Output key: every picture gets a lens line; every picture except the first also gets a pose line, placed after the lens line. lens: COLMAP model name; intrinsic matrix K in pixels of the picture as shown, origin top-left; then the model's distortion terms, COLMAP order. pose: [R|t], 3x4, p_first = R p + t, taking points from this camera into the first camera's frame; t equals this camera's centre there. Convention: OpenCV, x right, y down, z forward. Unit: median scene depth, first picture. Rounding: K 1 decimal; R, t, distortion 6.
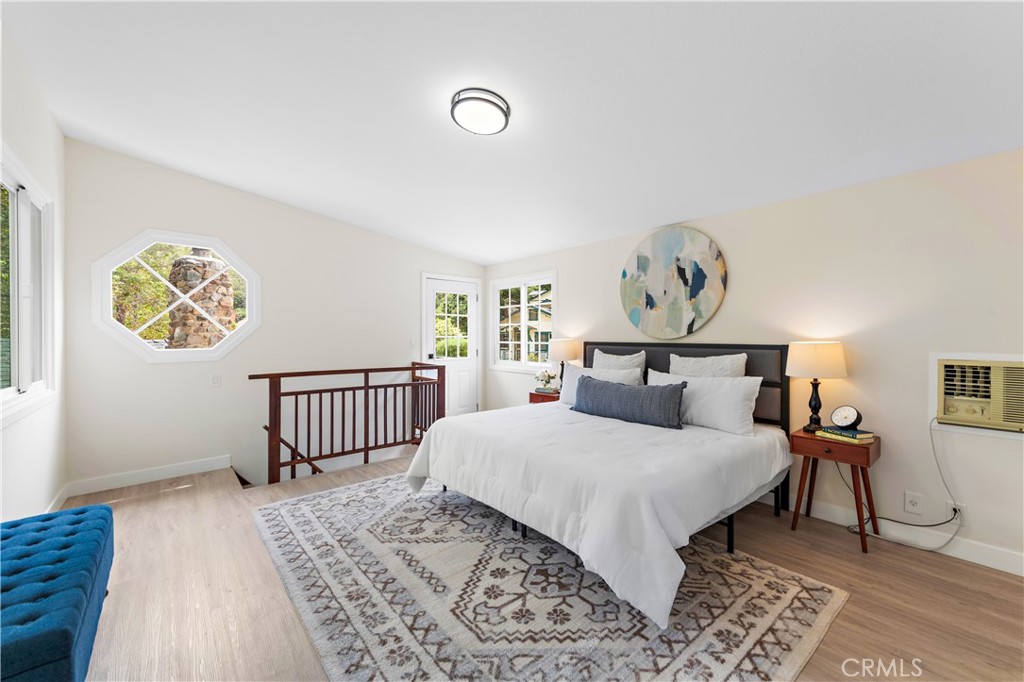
lens RADIAL K [[409.1, 0, 506.6], [0, 409.1, 338.0], [0, 0, 1]] dist [0.012002, -0.001708]
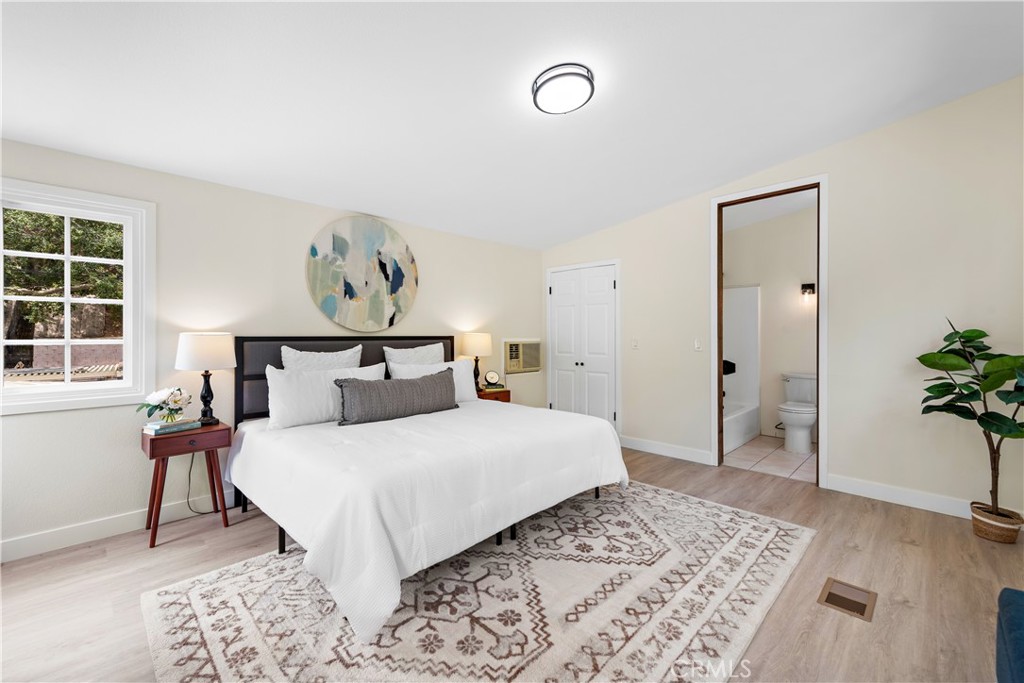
lens RADIAL K [[423.6, 0, 507.6], [0, 423.6, 348.2], [0, 0, 1]] dist [0.009019, 0.000231]
pose [[-0.093766, -0.045067, 0.994574, -0.820155], [-0.005263, 0.998983, 0.044771, -0.007593], [-0.995580, -0.001036, -0.093908, 0.975090]]
